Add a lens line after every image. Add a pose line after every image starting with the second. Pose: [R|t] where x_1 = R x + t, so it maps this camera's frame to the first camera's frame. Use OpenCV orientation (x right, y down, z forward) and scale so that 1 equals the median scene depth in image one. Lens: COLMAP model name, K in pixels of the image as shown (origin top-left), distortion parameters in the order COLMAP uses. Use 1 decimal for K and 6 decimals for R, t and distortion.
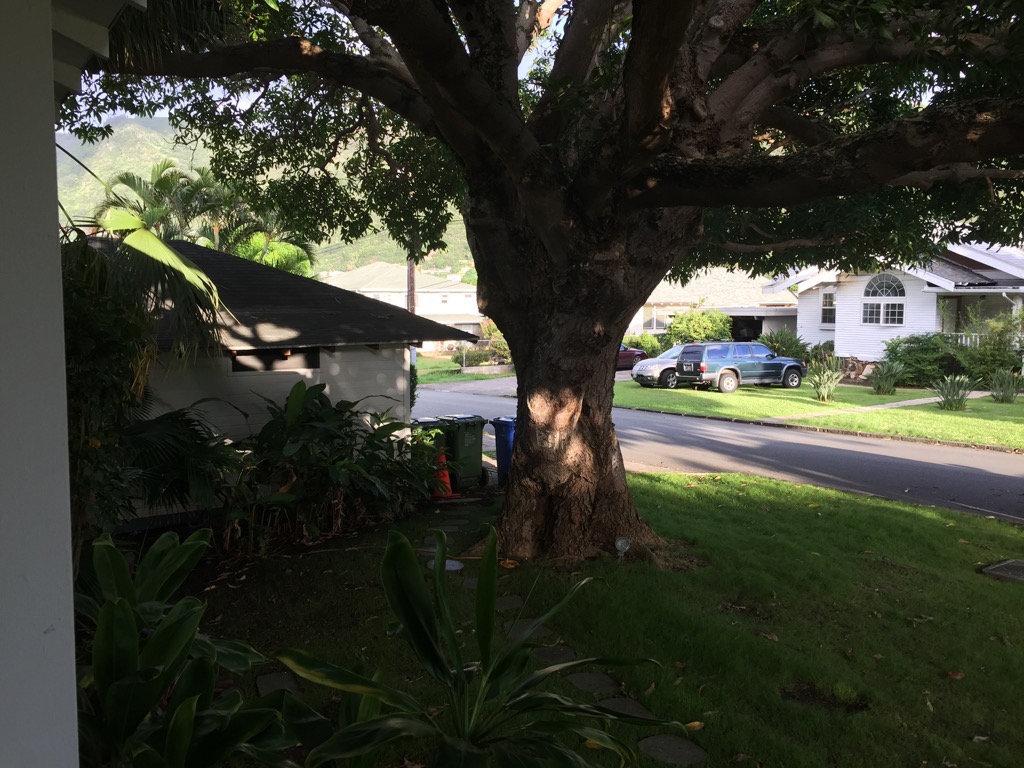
lens RADIAL K [[876.0, 0, 514.0], [0, 876.0, 386.0], [0, 0, 1]] dist [0.060560, -0.076287]
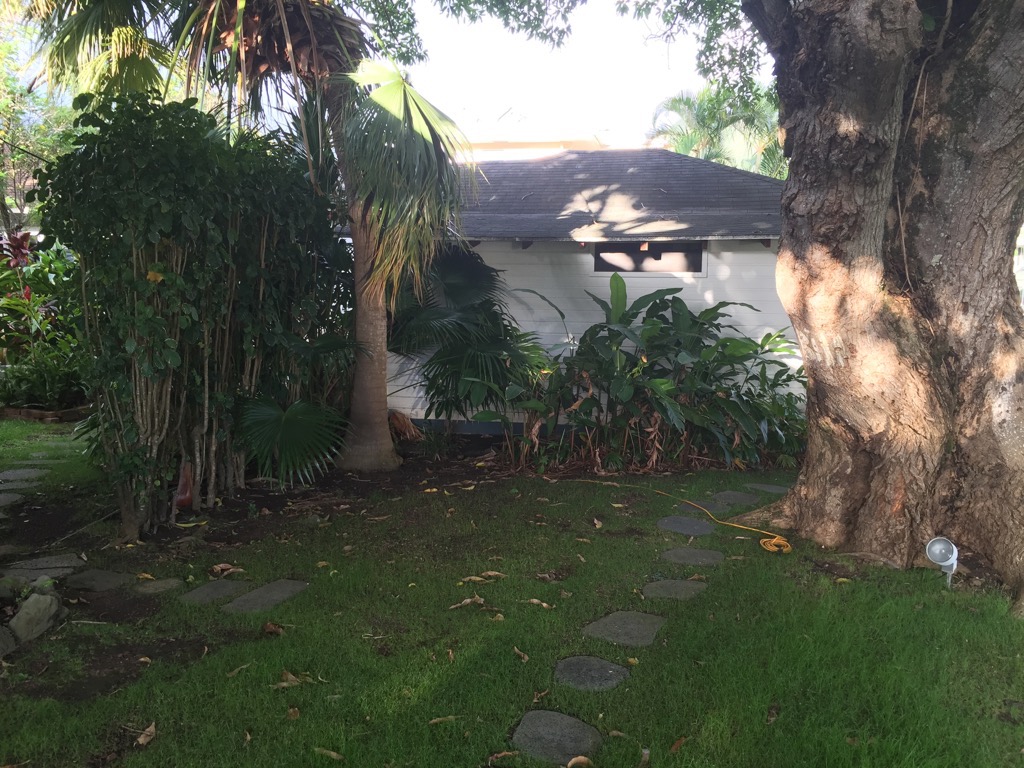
lens RADIAL K [[876.0, 0, 516.2], [0, 876.0, 381.2], [0, 0, 1]] dist [0.060560, -0.076287]
pose [[0.718502, 0.092834, -0.689302, 0.265523], [-0.076928, 0.995579, 0.053897, 0.058576], [0.691258, 0.014301, 0.722466, 0.370016]]
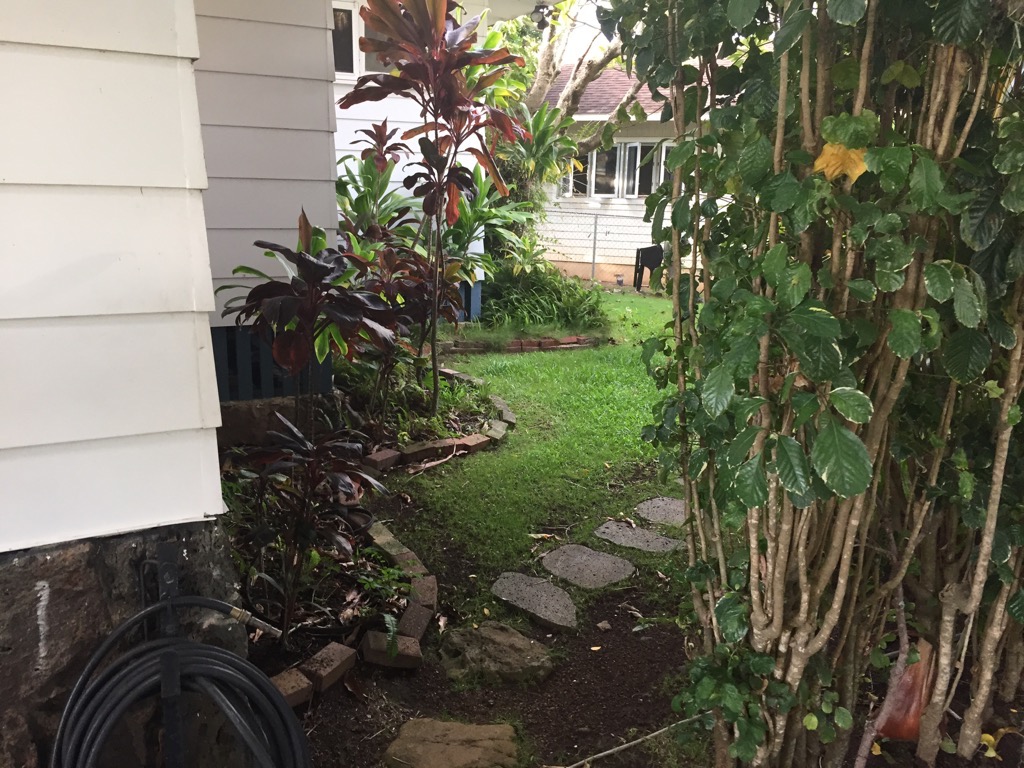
lens RADIAL K [[876.0, 0, 510.4], [0, 876.0, 381.1], [0, 0, 1]] dist [0.060560, -0.076287]
pose [[-0.105648, 0.207214, -0.972574, -0.119662], [-0.121730, 0.967997, 0.219462, 0.050836], [0.986925, 0.141577, -0.077043, 0.573114]]
